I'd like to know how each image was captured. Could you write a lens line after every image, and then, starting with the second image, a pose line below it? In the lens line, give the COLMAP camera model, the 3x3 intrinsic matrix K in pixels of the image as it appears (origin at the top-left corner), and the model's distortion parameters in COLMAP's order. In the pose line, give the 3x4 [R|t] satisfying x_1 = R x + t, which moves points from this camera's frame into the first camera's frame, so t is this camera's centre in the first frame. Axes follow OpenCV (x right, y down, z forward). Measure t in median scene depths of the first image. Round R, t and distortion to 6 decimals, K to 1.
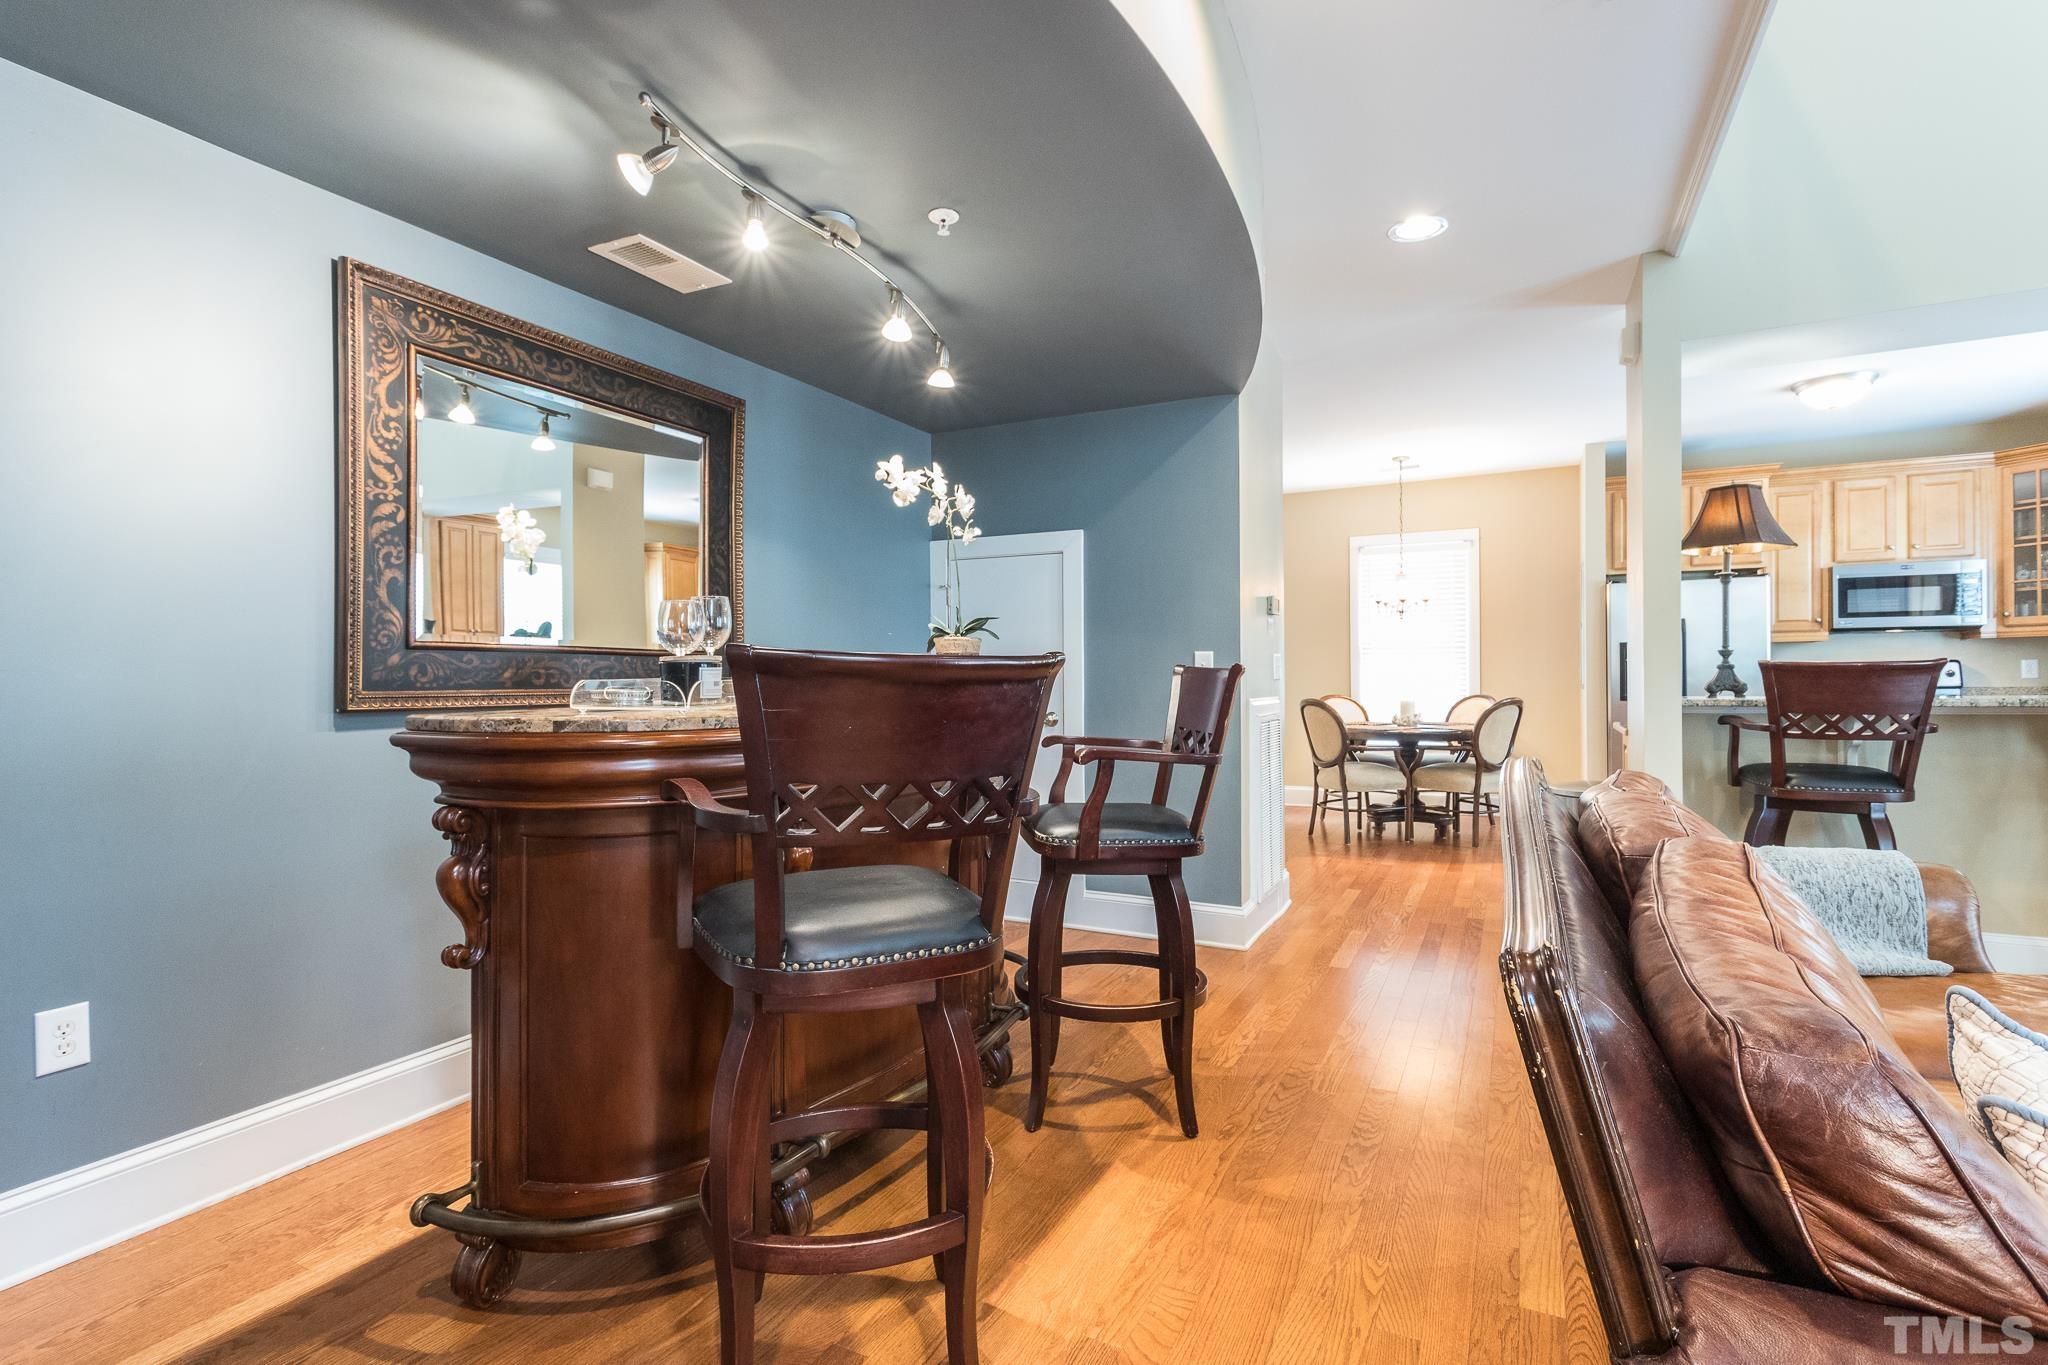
lens RADIAL K [[980.3, 0, 1024.9], [0, 980.3, 691.6], [0, 0, 1]] dist [0.001111, 0.000275]
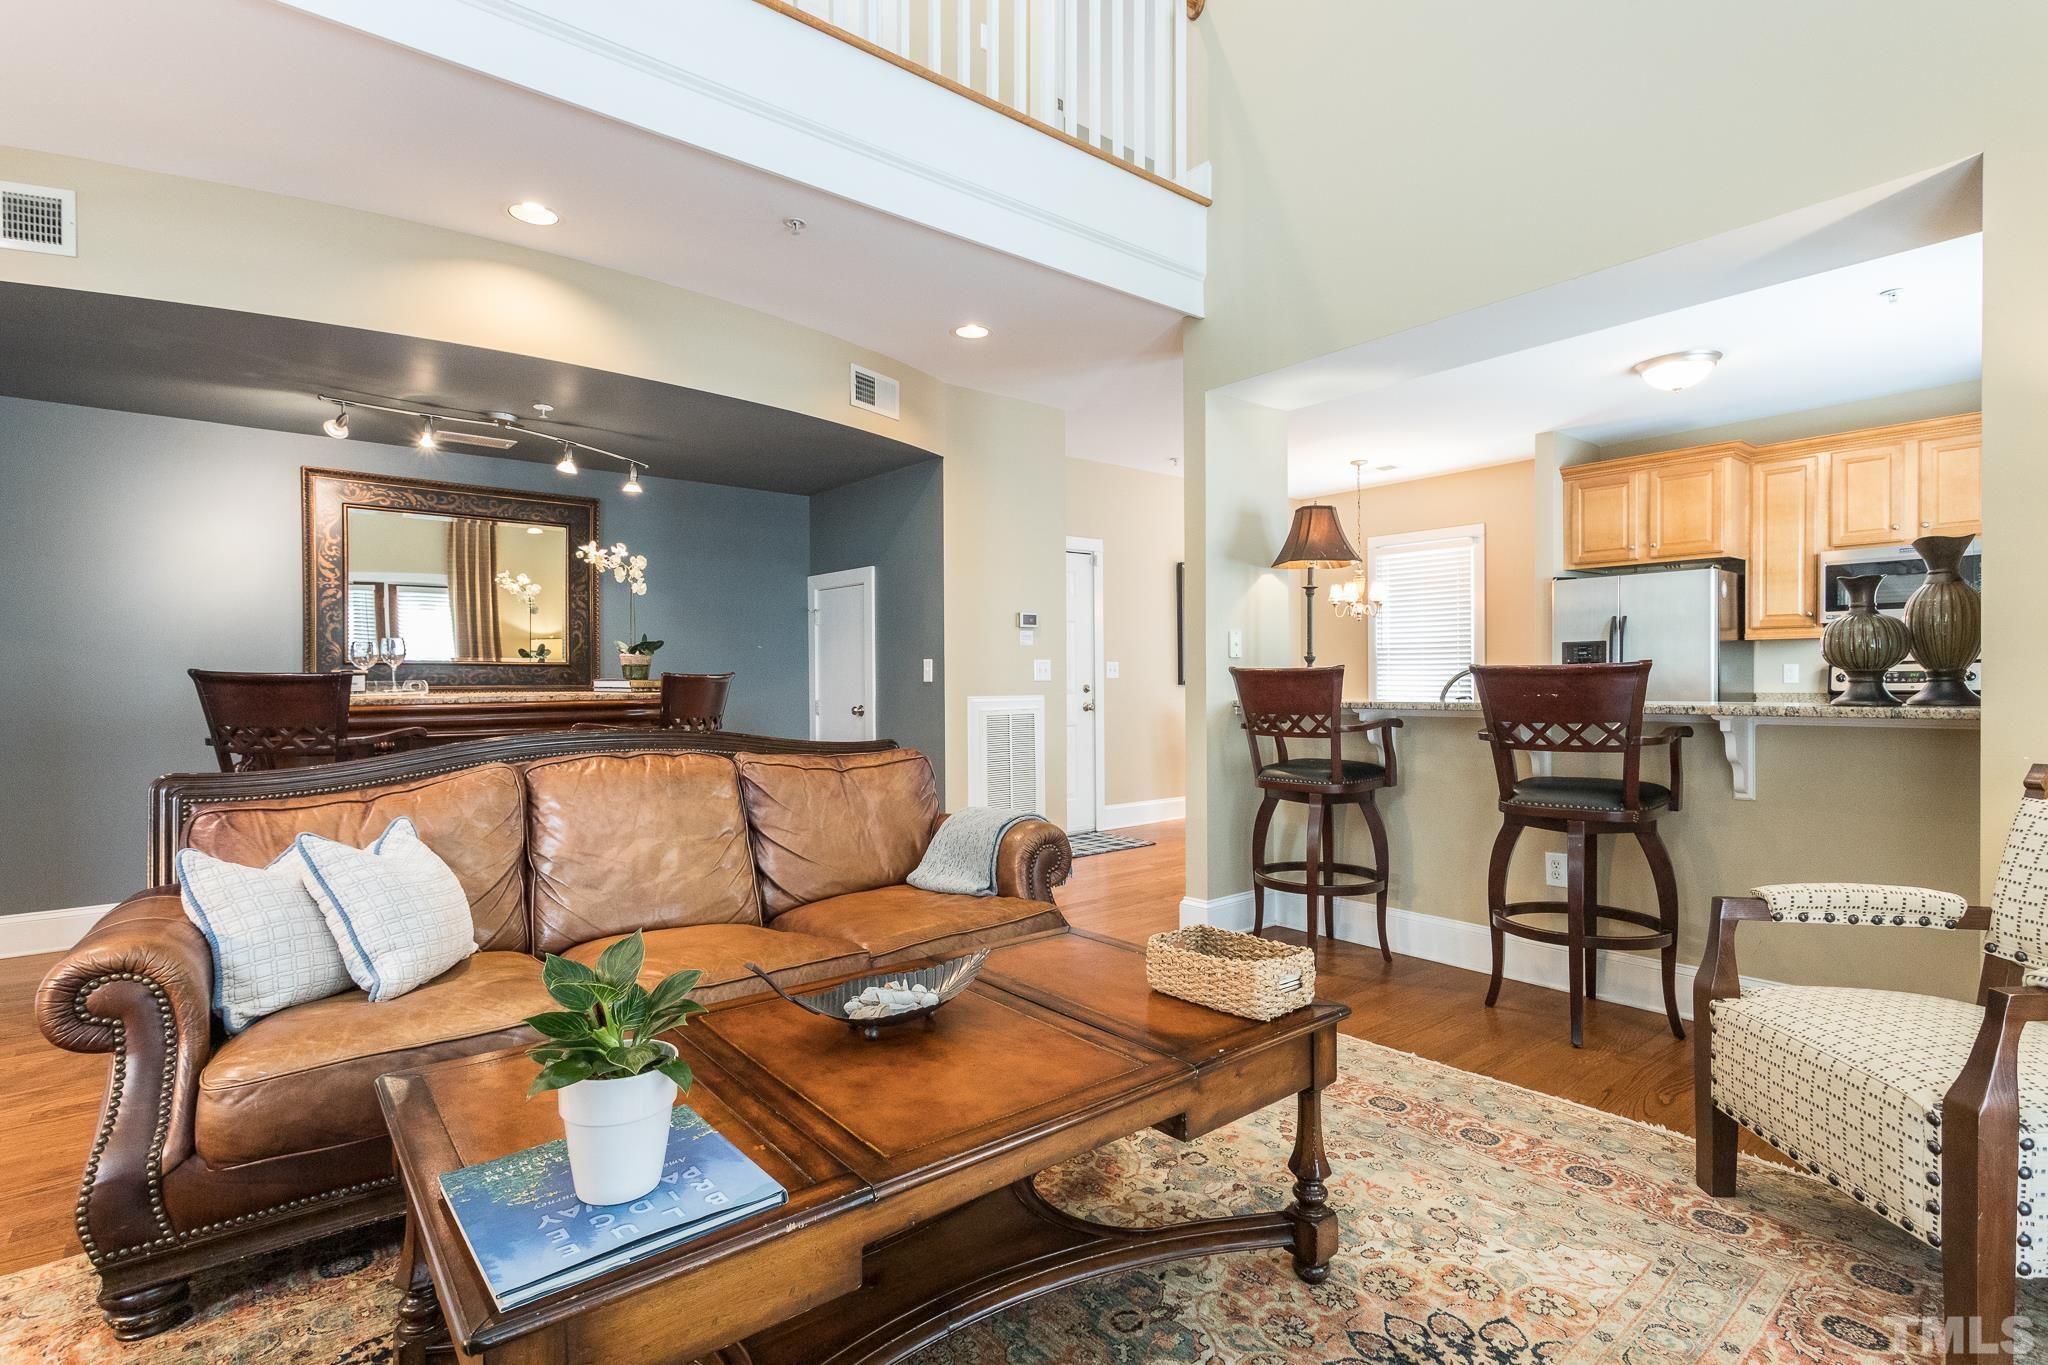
lens RADIAL K [[980.3, 0, 1029.2], [0, 980.3, 674.4], [0, 0, 1]] dist [0.001111, 0.000275]
pose [[0.906655, 0.003882, -0.421856, 0.743482], [-0.008497, 0.999923, -0.009061, -0.010258], [0.421788, 0.011800, 0.906618, -0.085148]]
